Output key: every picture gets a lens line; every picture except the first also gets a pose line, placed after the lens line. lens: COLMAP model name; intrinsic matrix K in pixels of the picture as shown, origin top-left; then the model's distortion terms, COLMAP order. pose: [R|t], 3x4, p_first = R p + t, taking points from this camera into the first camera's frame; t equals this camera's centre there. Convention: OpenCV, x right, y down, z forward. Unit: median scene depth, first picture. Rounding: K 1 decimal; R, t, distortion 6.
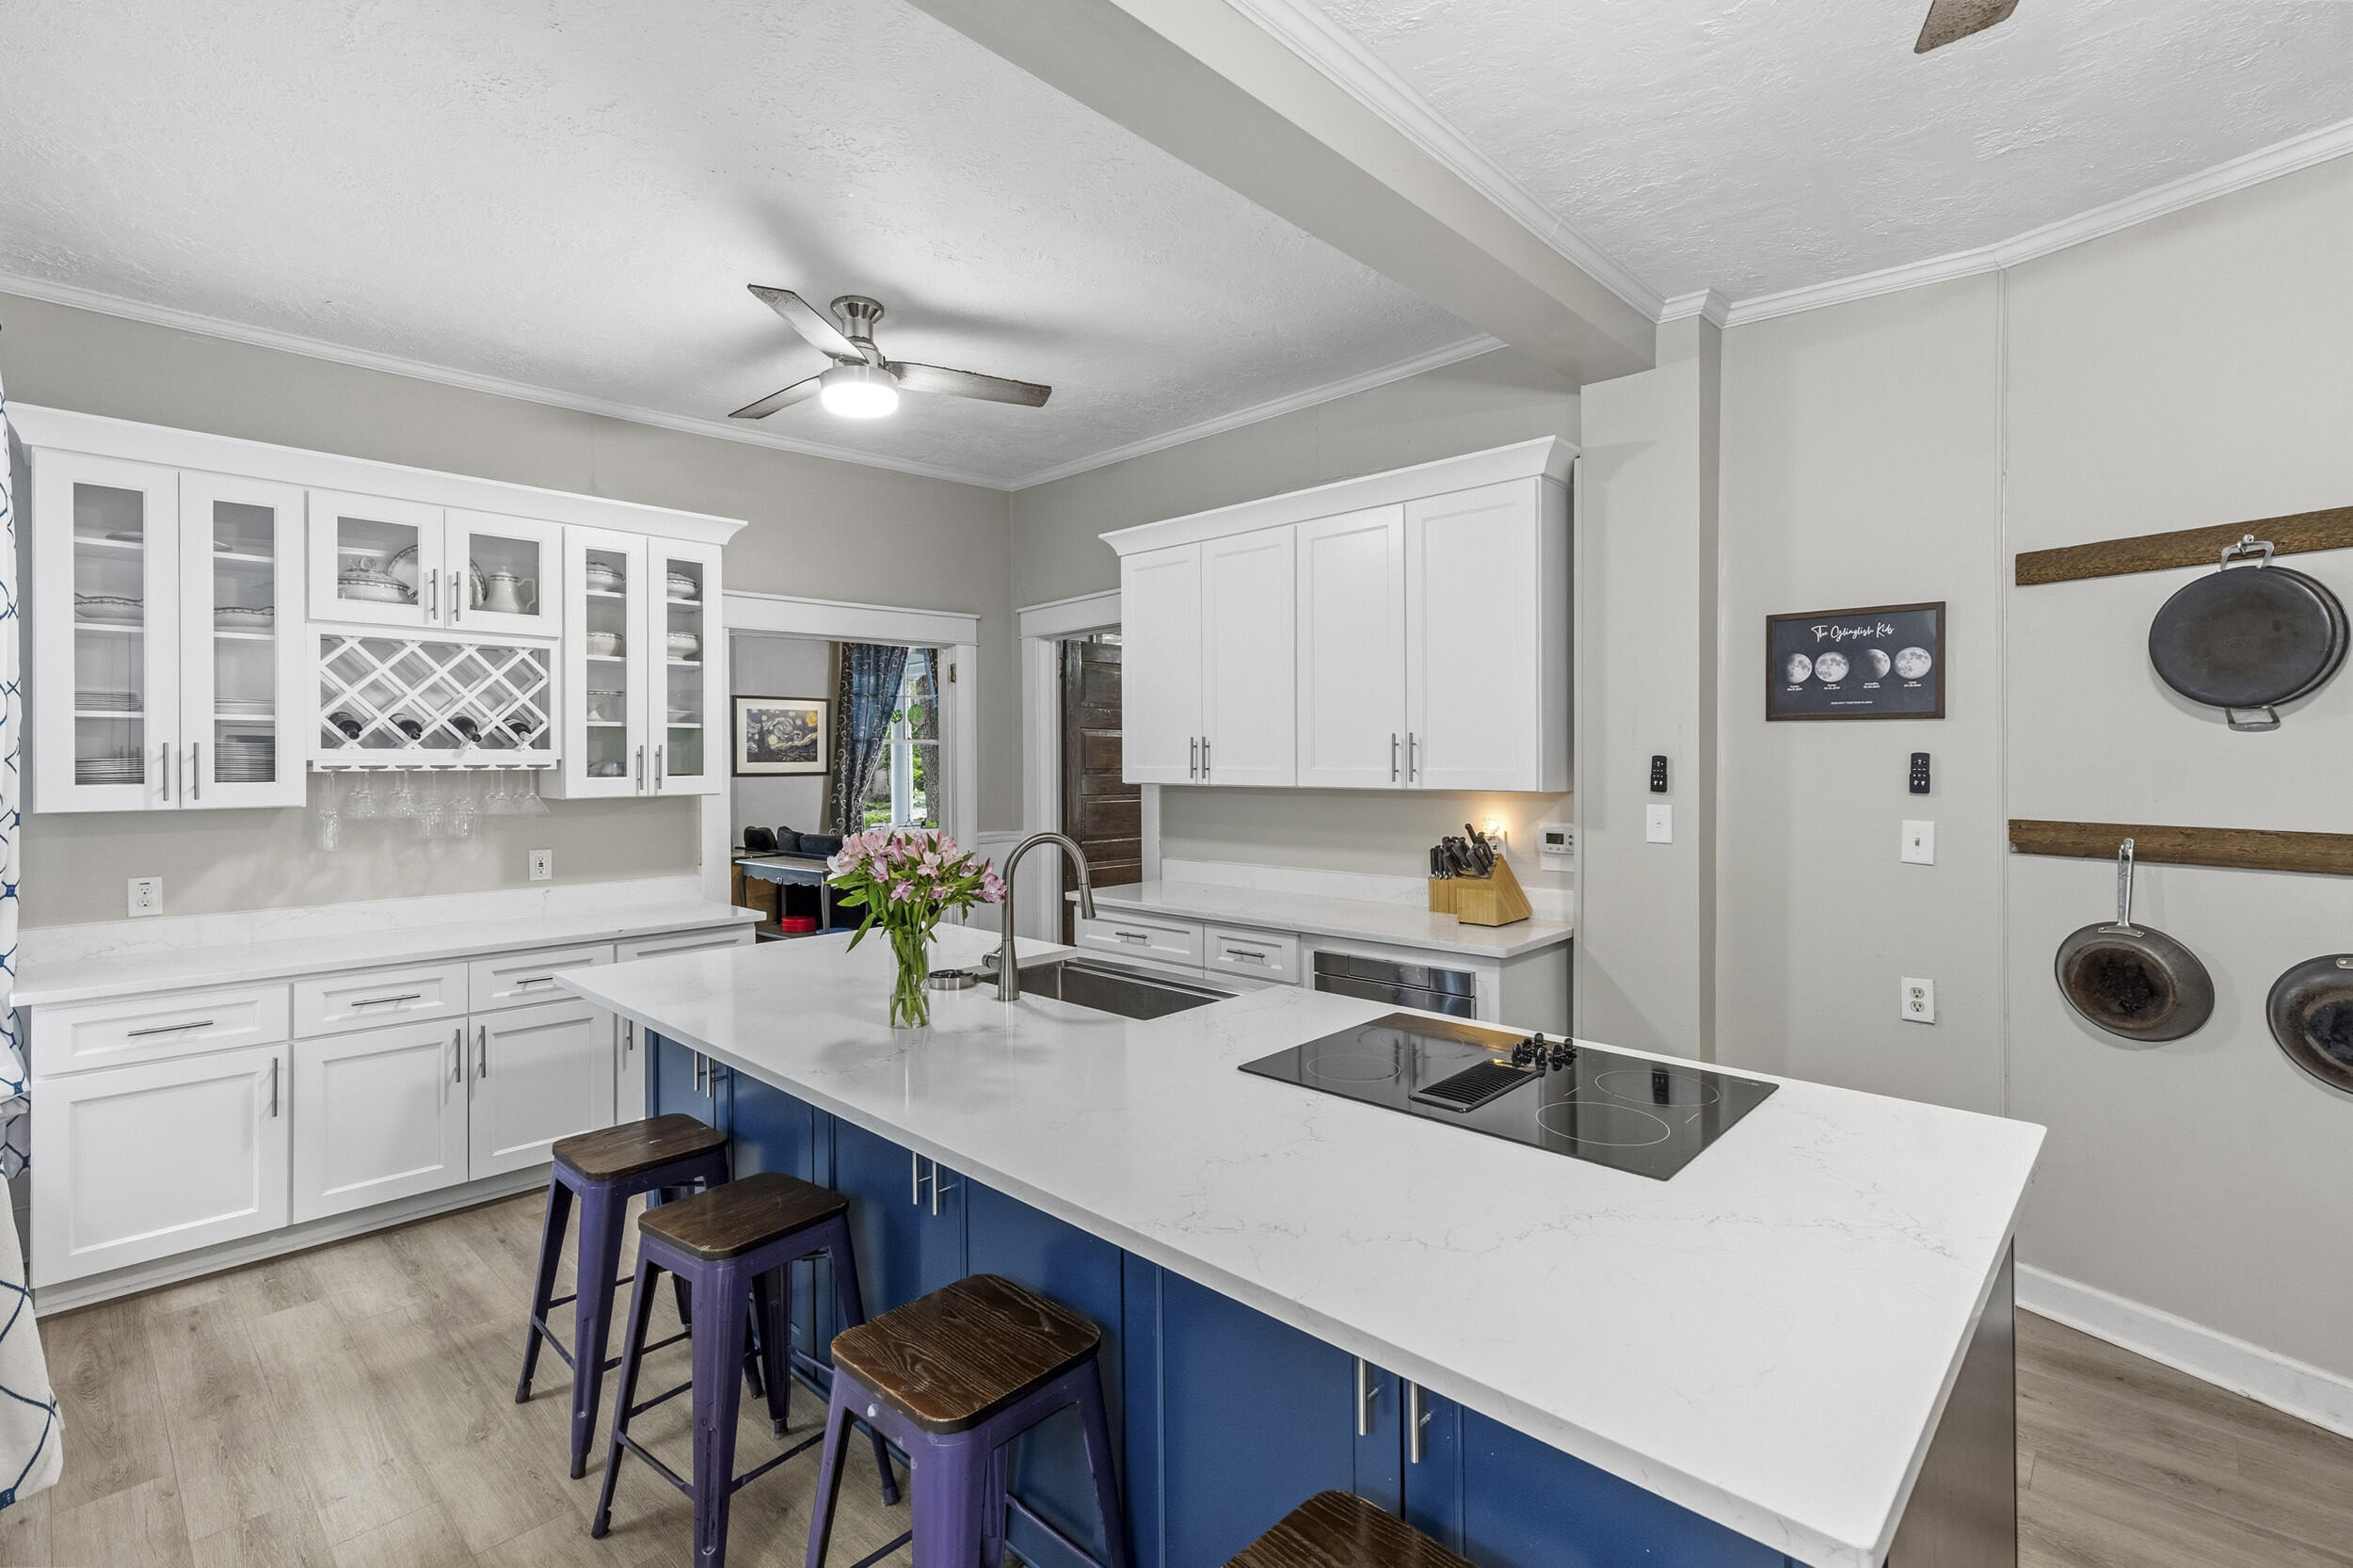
lens RADIAL K [[1044.6, 0, 1176.2], [0, 1044.6, 778.4], [0, 0, 1]] dist [0.001256, -0.000064]
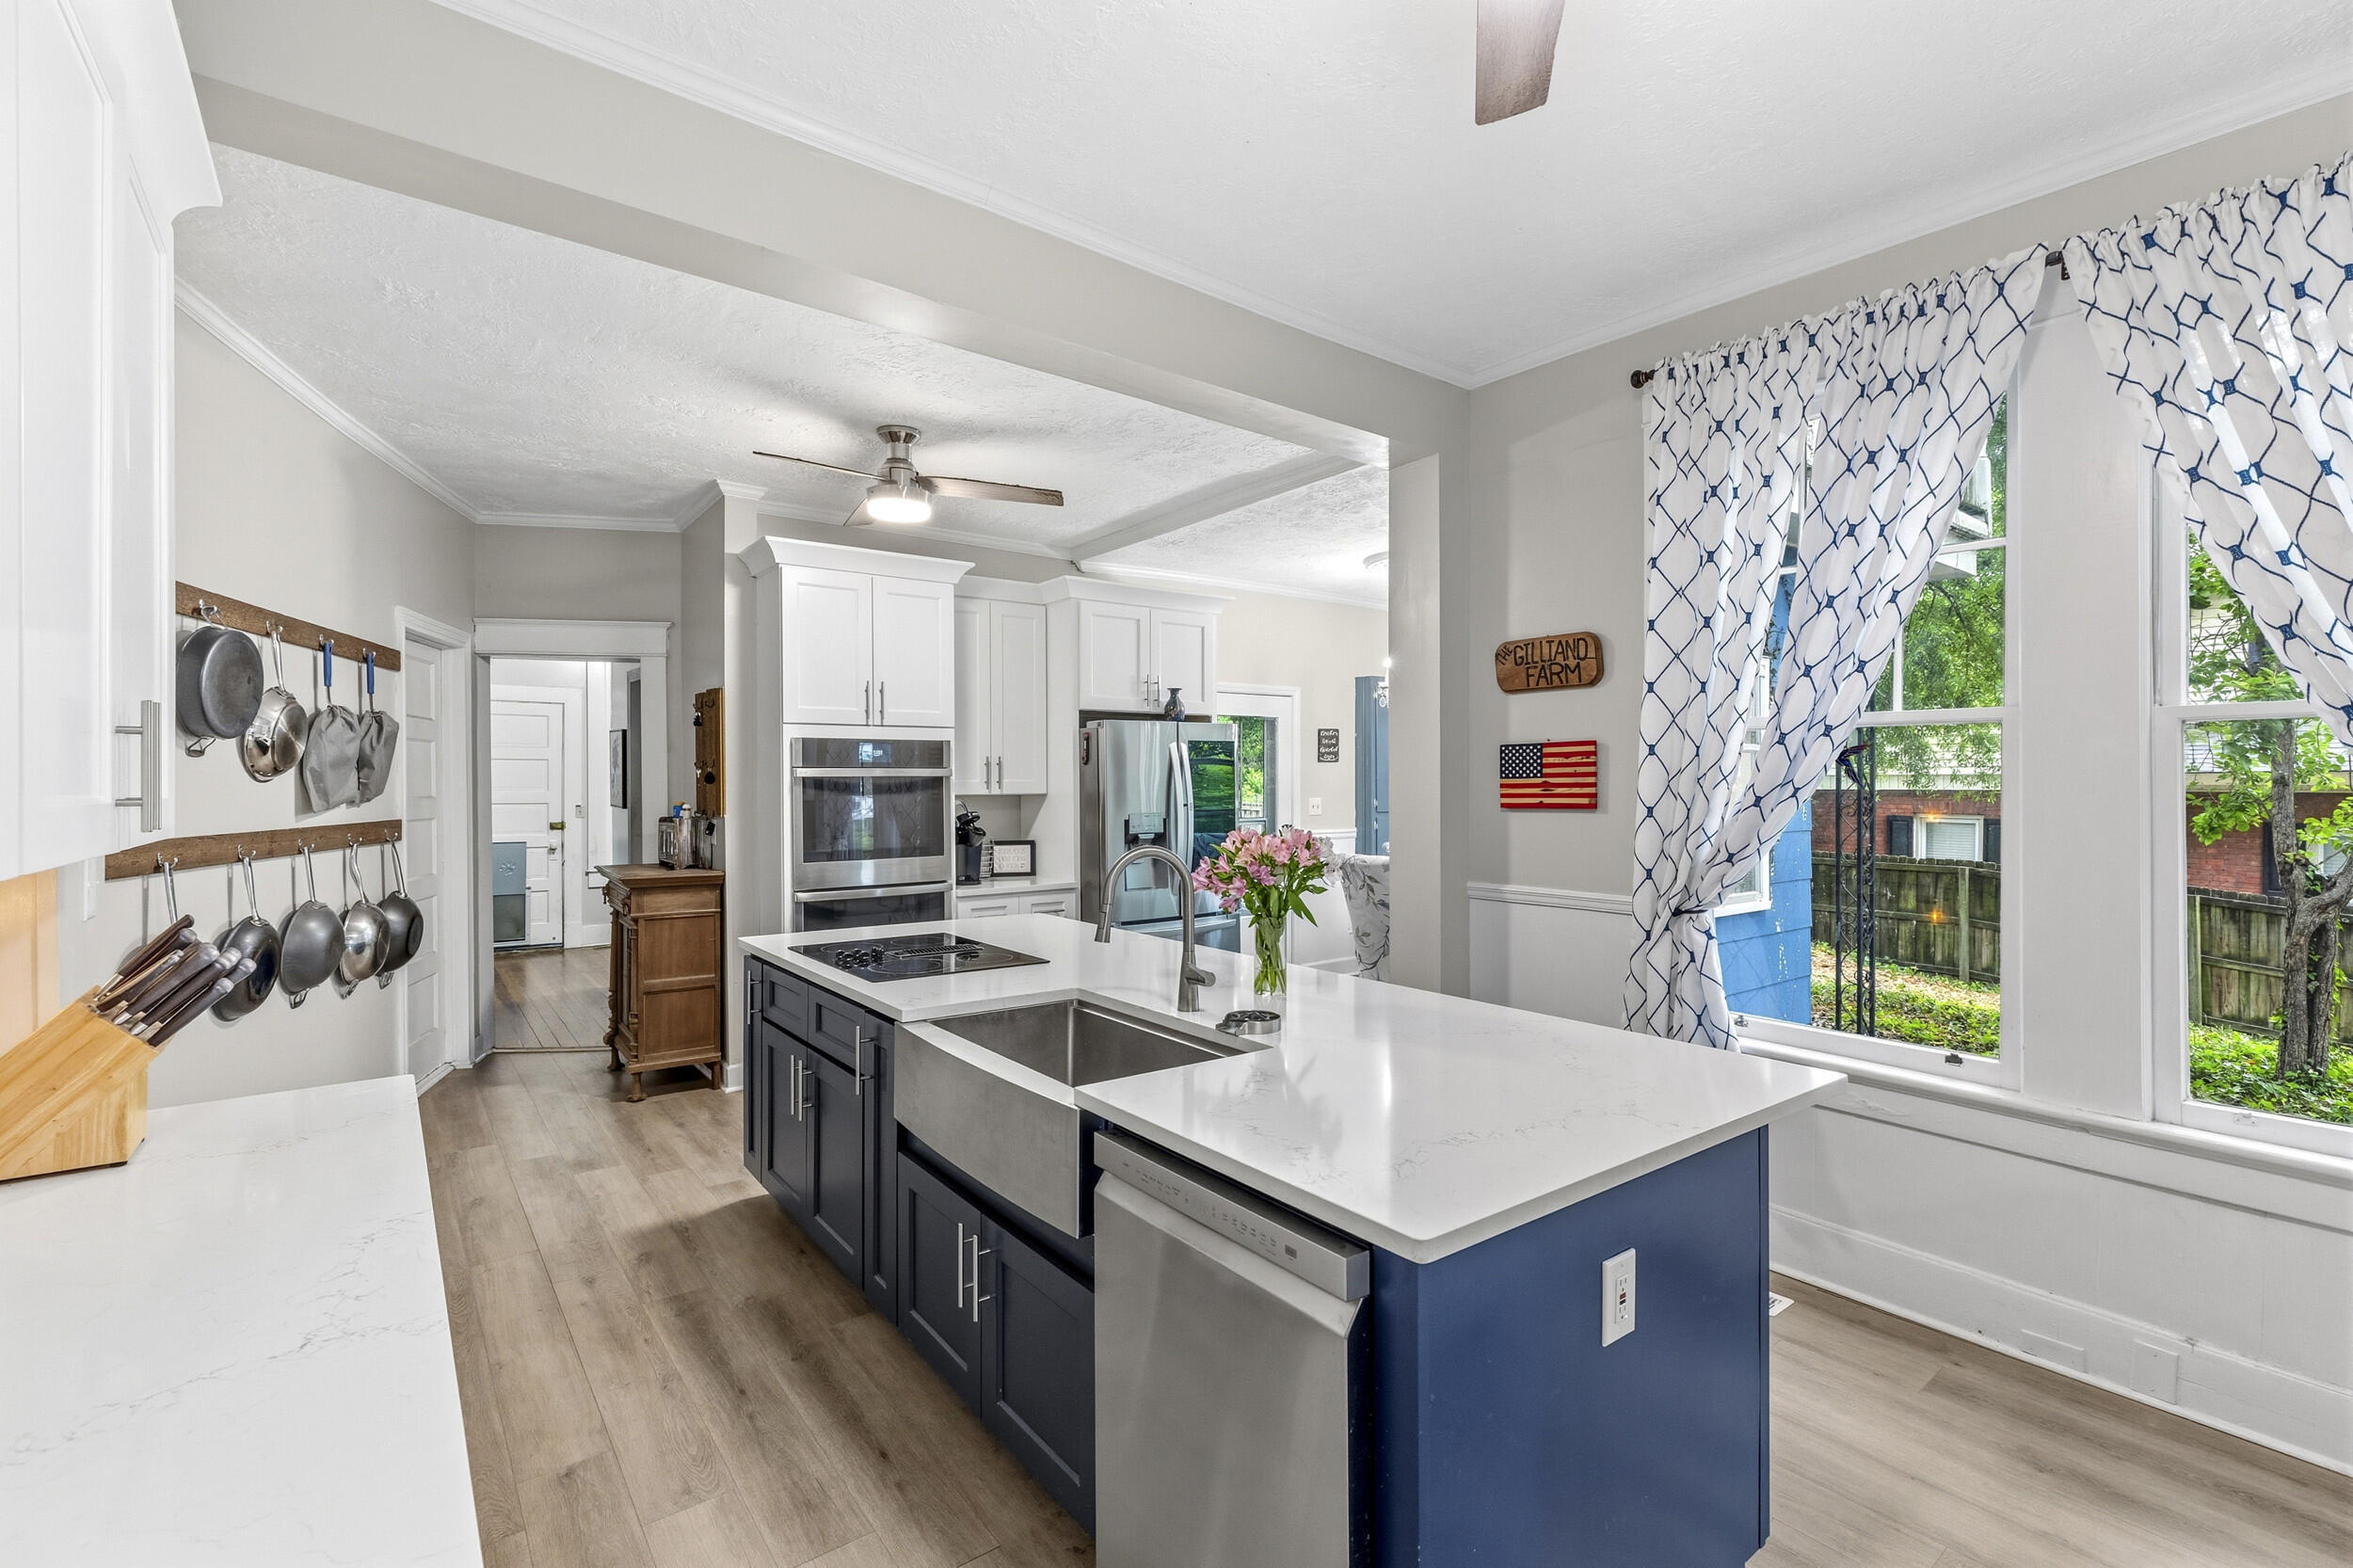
lens RADIAL K [[1044.6, 0, 1176.2], [0, 1044.6, 778.4], [0, 0, 1]] dist [0.001256, -0.000064]
pose [[-0.984916, 0.005293, 0.172952, -0.266335], [0.007516, 0.999897, 0.012202, -0.021338], [-0.172869, 0.013318, -0.984855, 1.629747]]
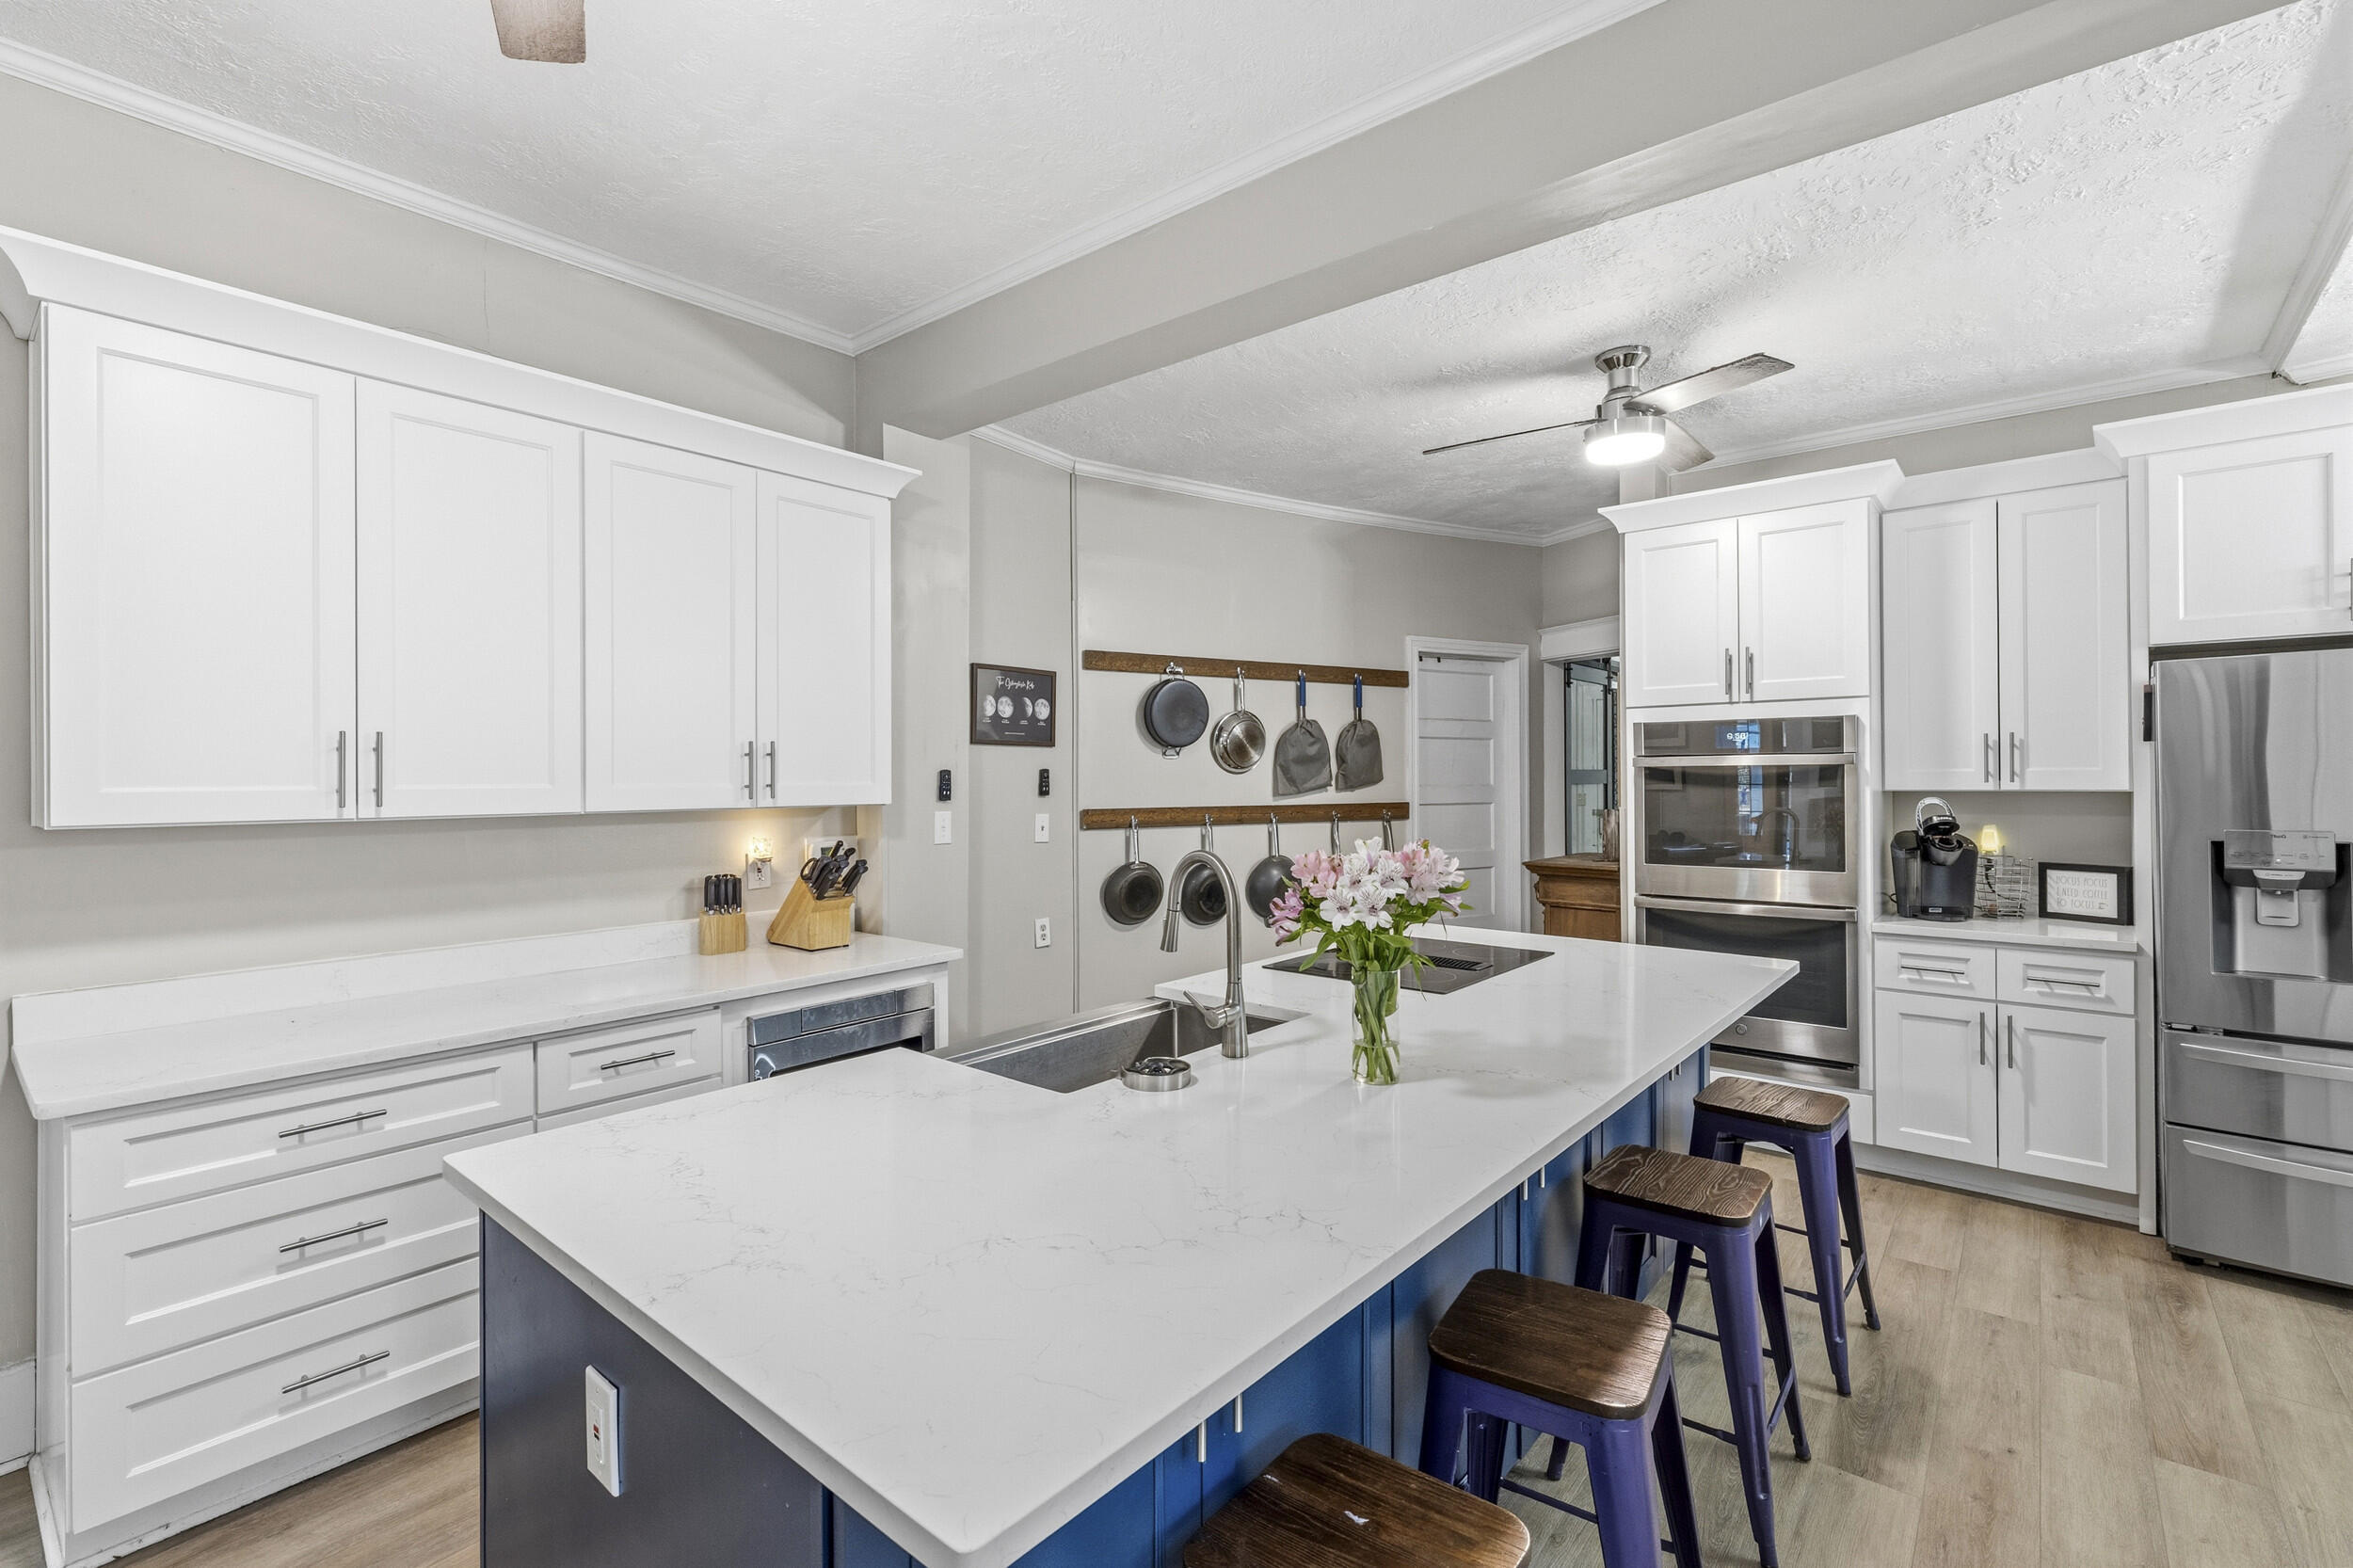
lens RADIAL K [[1044.6, 0, 1176.2], [0, 1044.6, 778.4], [0, 0, 1]] dist [0.001256, -0.000064]
pose [[-0.053818, -0.002019, 0.998549, -0.804792], [0.021688, 0.999760, 0.003190, -0.011366], [-0.998315, 0.021828, -0.053762, 0.882902]]
